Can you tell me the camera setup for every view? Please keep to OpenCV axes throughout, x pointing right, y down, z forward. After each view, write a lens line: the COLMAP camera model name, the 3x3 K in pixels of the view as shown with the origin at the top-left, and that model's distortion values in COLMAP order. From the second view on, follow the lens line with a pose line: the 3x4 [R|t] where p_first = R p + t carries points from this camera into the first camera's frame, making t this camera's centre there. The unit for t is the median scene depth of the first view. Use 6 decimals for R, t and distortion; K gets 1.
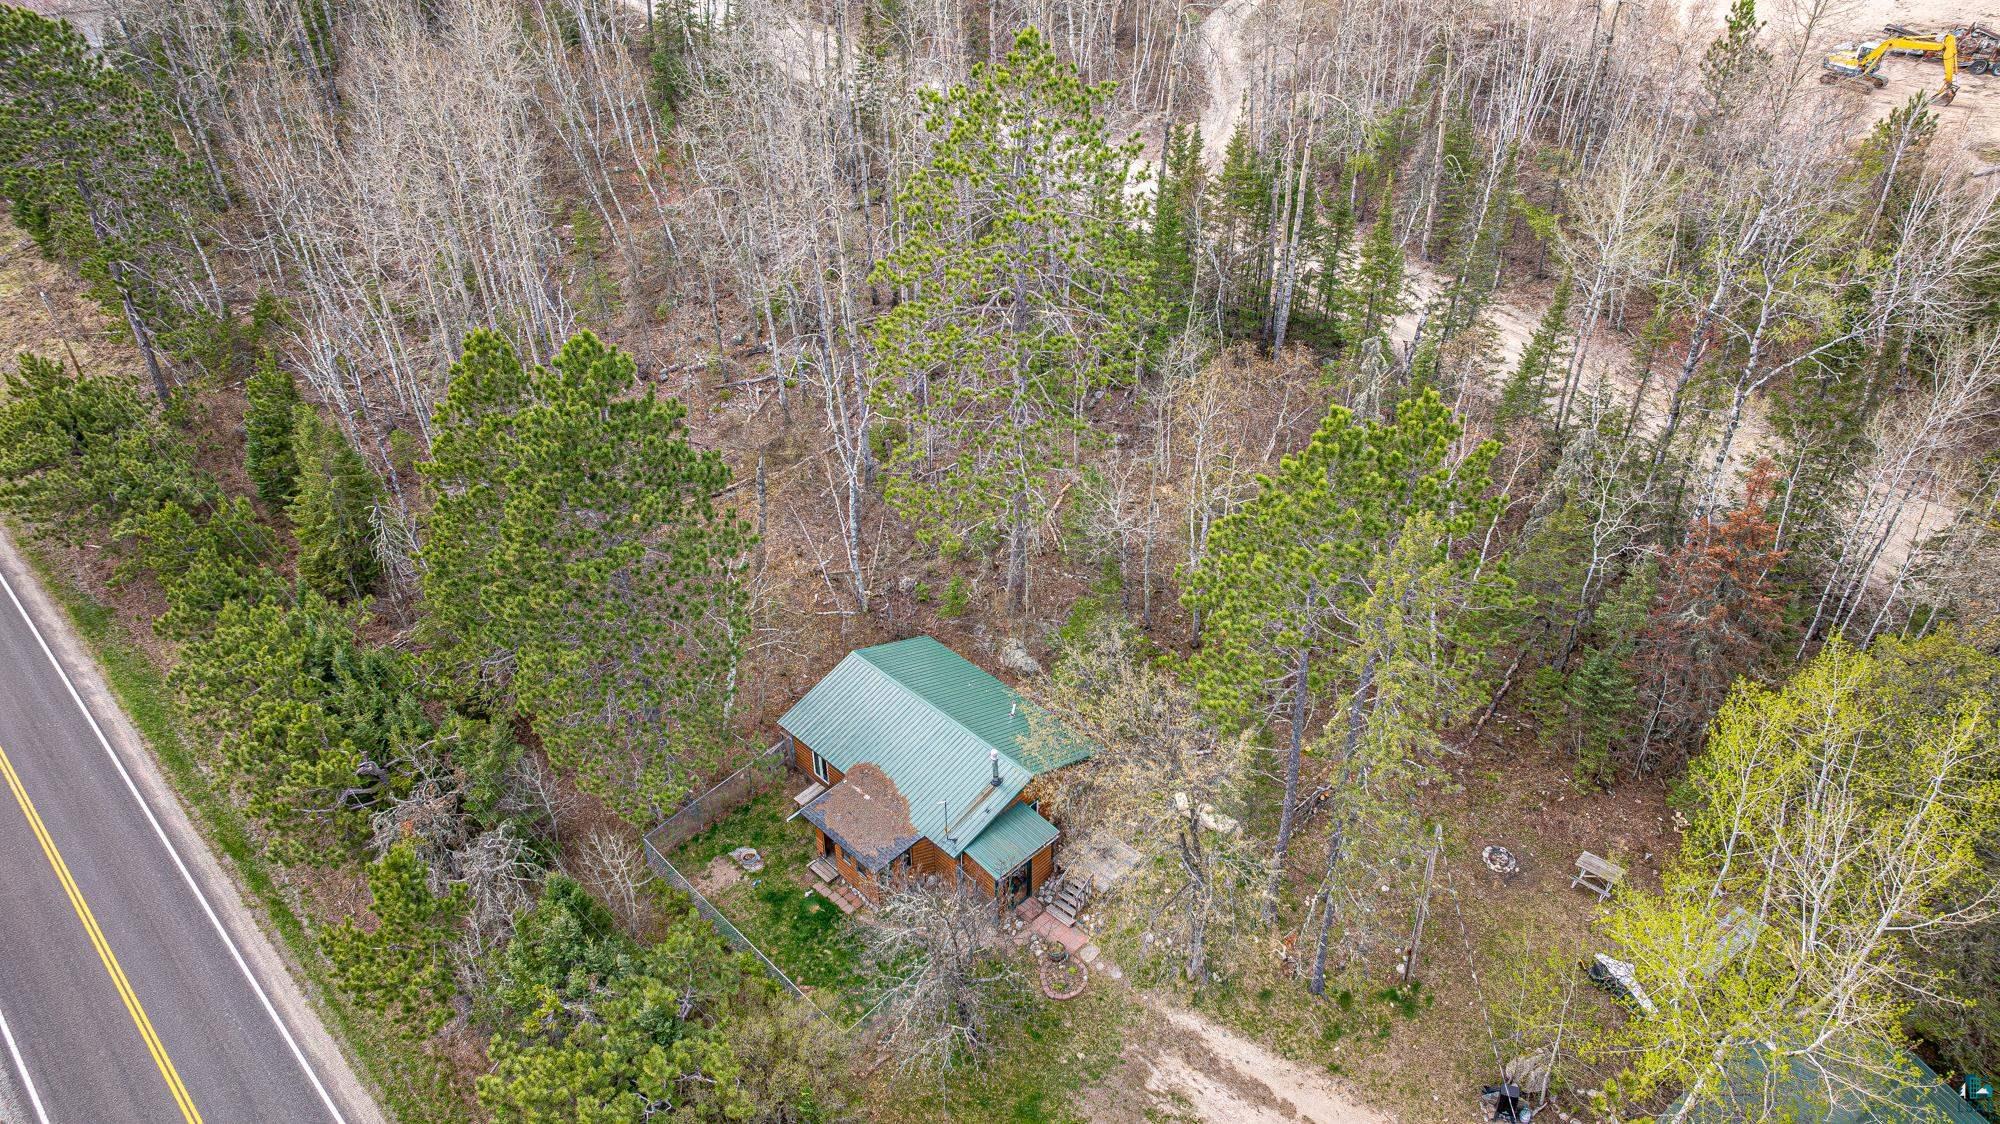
lens RADIAL K [[1423.2, 0, 1000.0], [0, 1423.2, 529.4], [0, 0, 1]] dist [-0.013446, -0.001737]
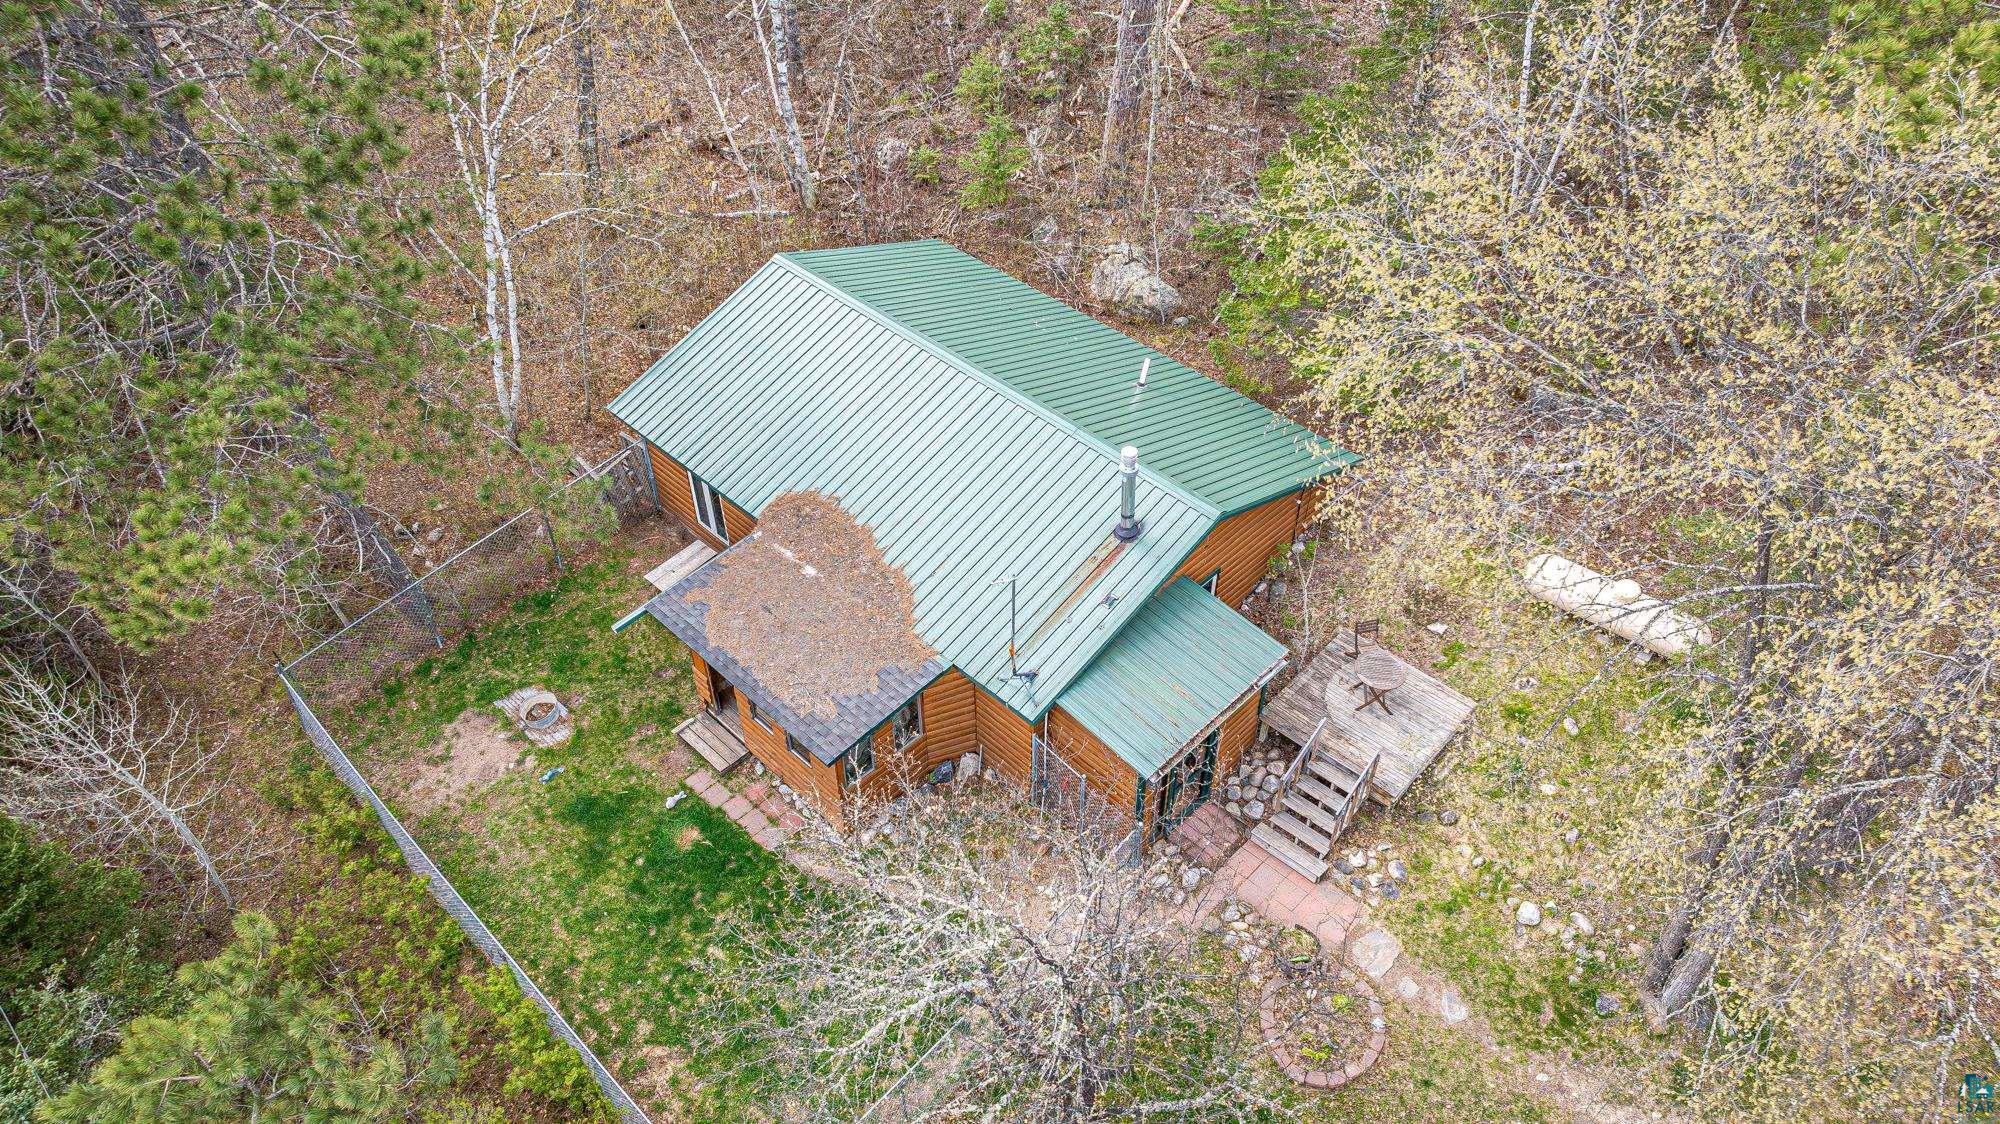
lens RADIAL K [[1423.2, 0, 1000.0], [0, 1423.2, 529.4], [0, 0, 1]] dist [-0.013446, -0.001737]
pose [[0.999874, -0.009289, 0.012872, -0.044227], [0.007225, 0.988354, 0.152000, 0.116042], [-0.014134, -0.151888, 0.988297, 0.604234]]
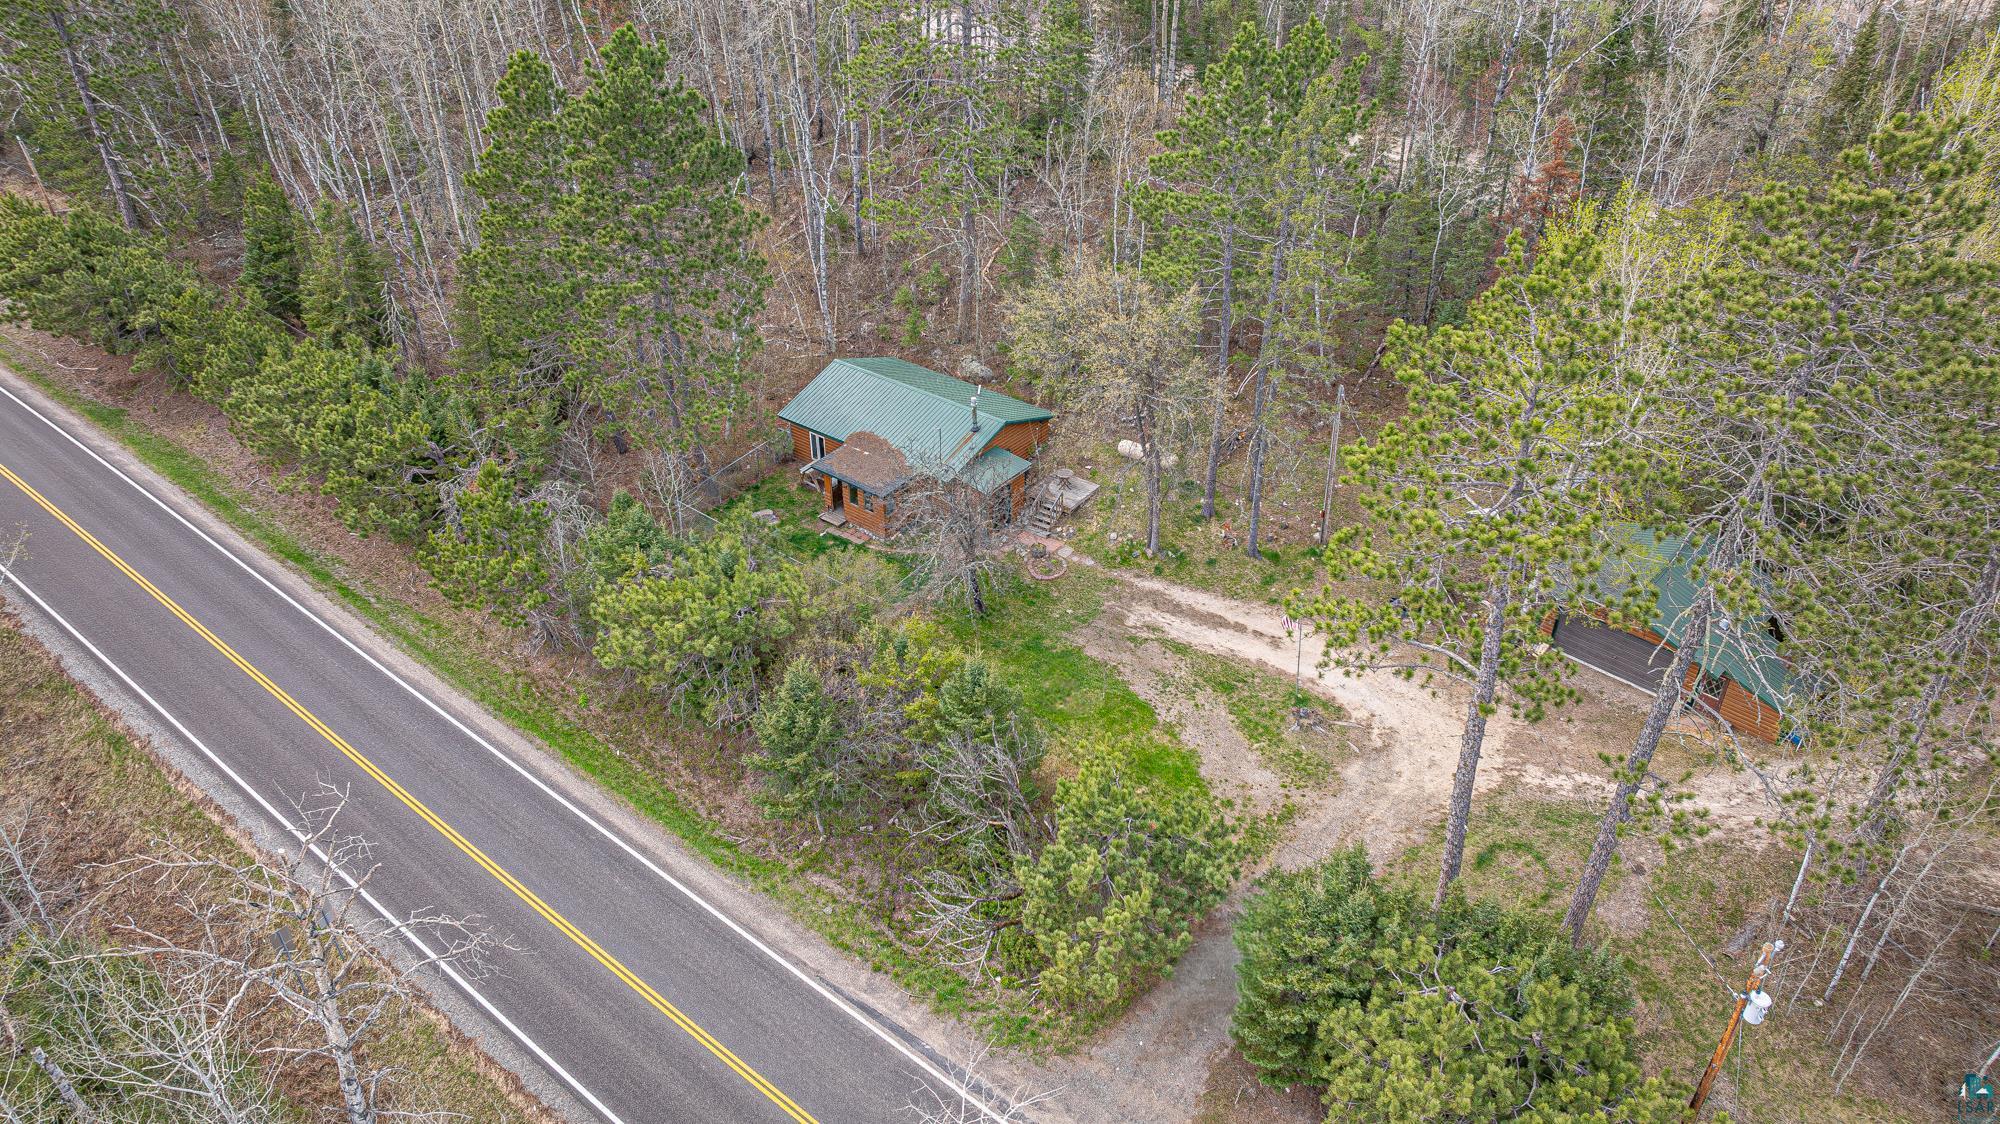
lens RADIAL K [[1423.2, 0, 1000.0], [0, 1423.2, 529.4], [0, 0, 1]] dist [-0.013446, -0.001737]
pose [[0.992082, -0.062922, 0.108692, -0.117965], [0.065883, 0.997542, -0.023872, 0.293082], [-0.106923, 0.030844, 0.993789, -0.190483]]
